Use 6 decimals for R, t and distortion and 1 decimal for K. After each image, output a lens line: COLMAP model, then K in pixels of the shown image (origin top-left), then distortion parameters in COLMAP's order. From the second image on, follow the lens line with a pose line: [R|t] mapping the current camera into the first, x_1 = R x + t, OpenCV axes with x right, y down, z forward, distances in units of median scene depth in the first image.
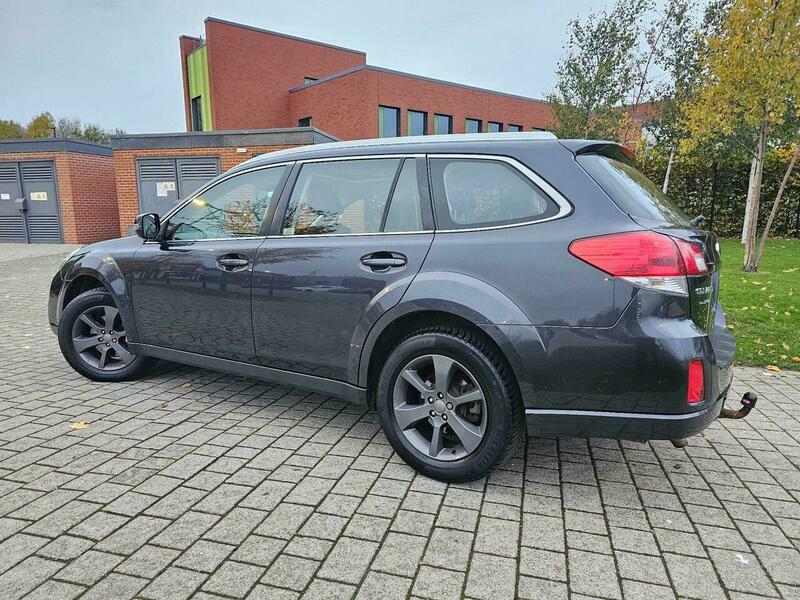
lens RADIAL K [[542.5, 0, 392.6], [0, 542.5, 295.8], [0, 0, 1]] dist [0.047453, -0.034703]
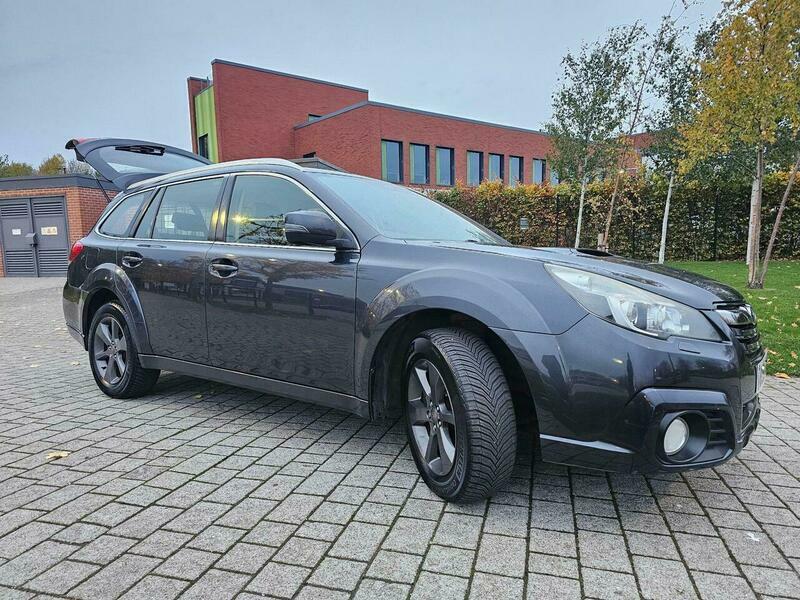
lens RADIAL K [[542.5, 0, 391.0], [0, 542.5, 301.2], [0, 0, 1]] dist [0.047453, -0.034703]
pose [[0.999802, -0.016036, -0.011781, -0.002085], [0.015406, 0.998541, -0.051754, 0.071016], [0.012594, 0.051562, 0.998590, -0.019952]]
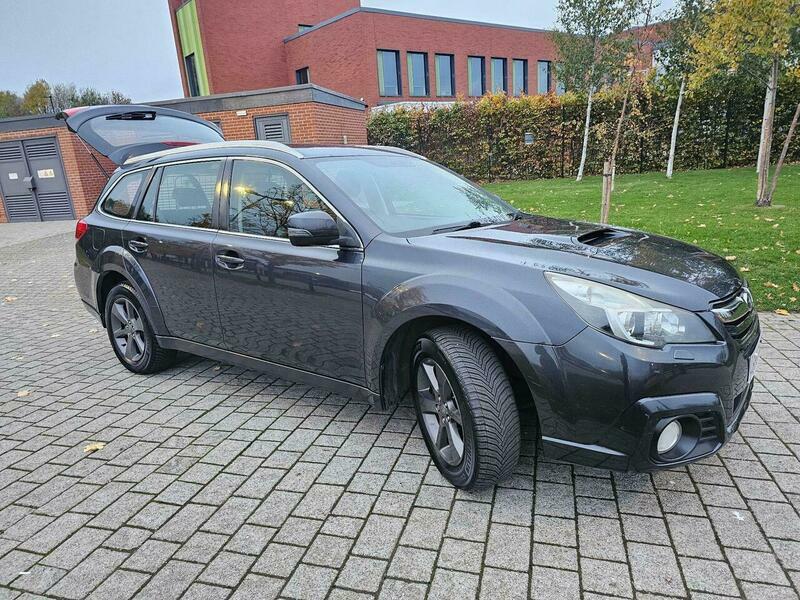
lens RADIAL K [[542.5, 0, 392.5], [0, 542.5, 293.2], [0, 0, 1]] dist [0.047453, -0.034703]
pose [[0.997558, -0.064498, -0.026810, 0.006352], [0.066691, 0.993605, 0.091117, -0.081200], [0.020762, -0.092683, 0.995479, -0.045182]]
